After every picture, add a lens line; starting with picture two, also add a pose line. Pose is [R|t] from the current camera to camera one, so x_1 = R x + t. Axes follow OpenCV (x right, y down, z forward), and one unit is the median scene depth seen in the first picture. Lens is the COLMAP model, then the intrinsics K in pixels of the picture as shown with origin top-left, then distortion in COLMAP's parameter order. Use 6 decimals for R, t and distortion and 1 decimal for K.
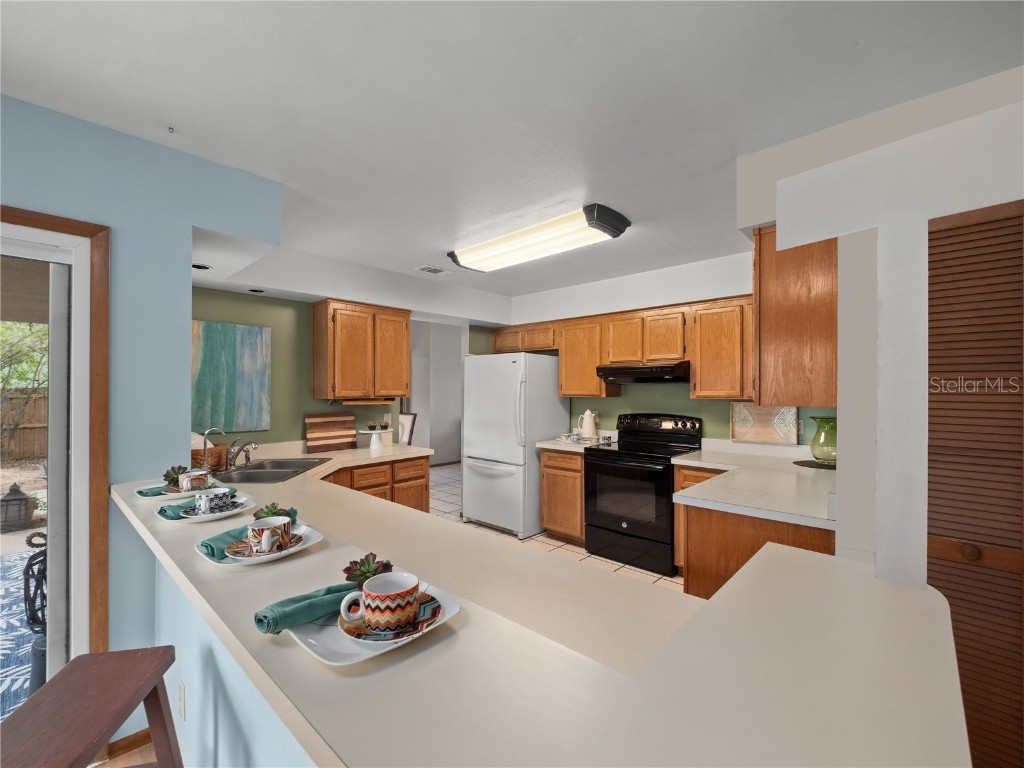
lens RADIAL K [[422.3, 0, 502.7], [0, 422.3, 387.9], [0, 0, 1]] dist [0.001455, 0.000155]
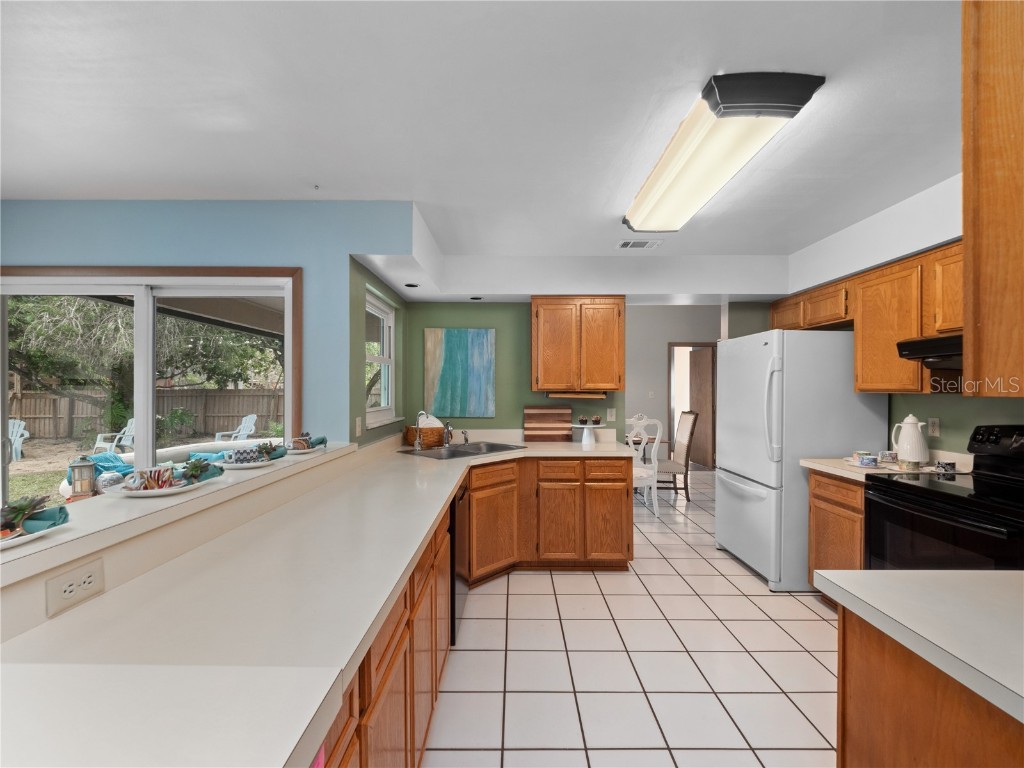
lens RADIAL K [[422.3, 0, 502.7], [0, 422.3, 387.9], [0, 0, 1]] dist [0.001455, 0.000155]
pose [[0.706040, 0.002099, -0.708168, 0.244372], [-0.001034, 0.999998, 0.001934, 0.014332], [0.708171, -0.000633, 0.706041, 0.182421]]
